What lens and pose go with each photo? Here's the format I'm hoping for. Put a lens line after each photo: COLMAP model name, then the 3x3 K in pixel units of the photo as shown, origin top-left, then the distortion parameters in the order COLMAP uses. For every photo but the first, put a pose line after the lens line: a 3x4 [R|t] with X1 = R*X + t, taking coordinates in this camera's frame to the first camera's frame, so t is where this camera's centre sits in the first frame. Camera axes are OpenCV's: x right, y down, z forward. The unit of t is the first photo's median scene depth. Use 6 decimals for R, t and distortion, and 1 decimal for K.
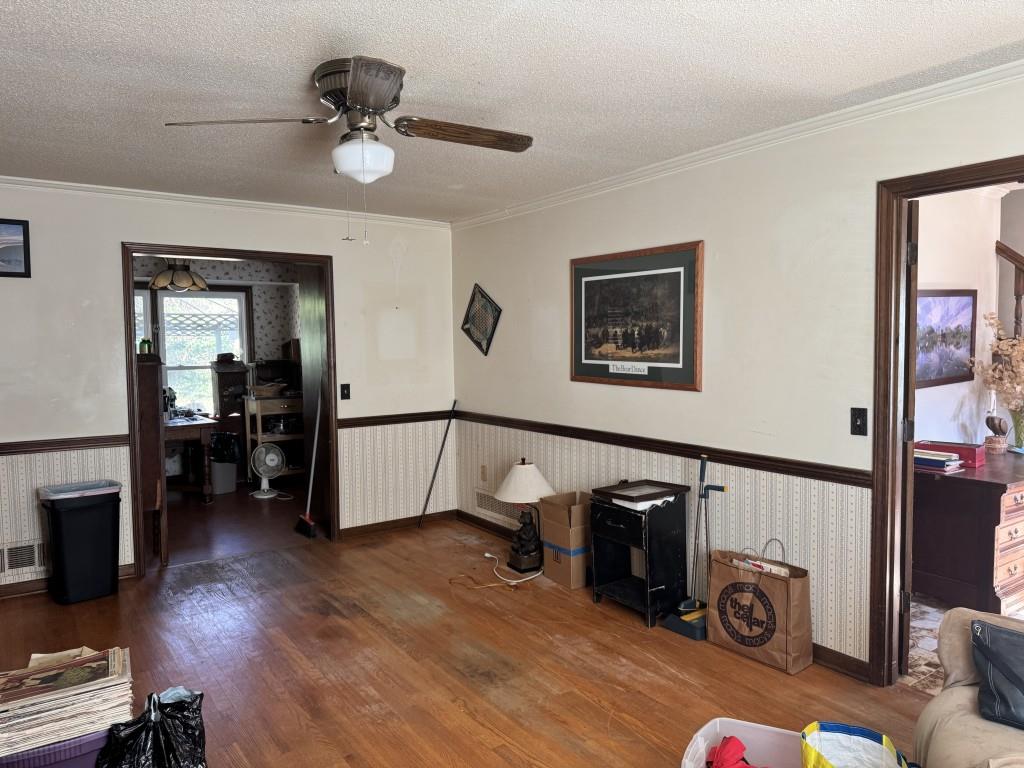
lens RADIAL K [[724.9, 0, 513.9], [0, 724.9, 377.6], [0, 0, 1]] dist [0.009761, 0.000276]
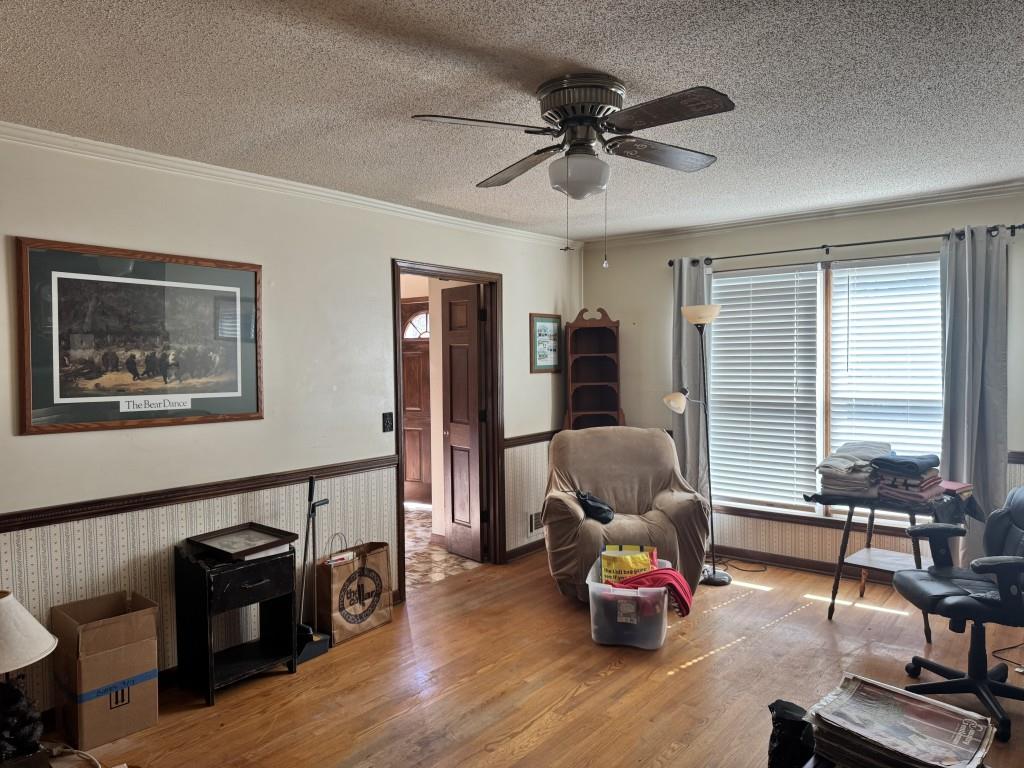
lens RADIAL K [[703.0, 0, 512.0], [0, 703.0, 384.0], [0, 0, 1]] dist [0.100249, -0.127035]
pose [[-0.290683, -0.015745, 0.956690, -0.707886], [0.067728, 0.997018, 0.036987, -0.037676], [-0.954419, 0.075546, -0.288749, 0.895488]]
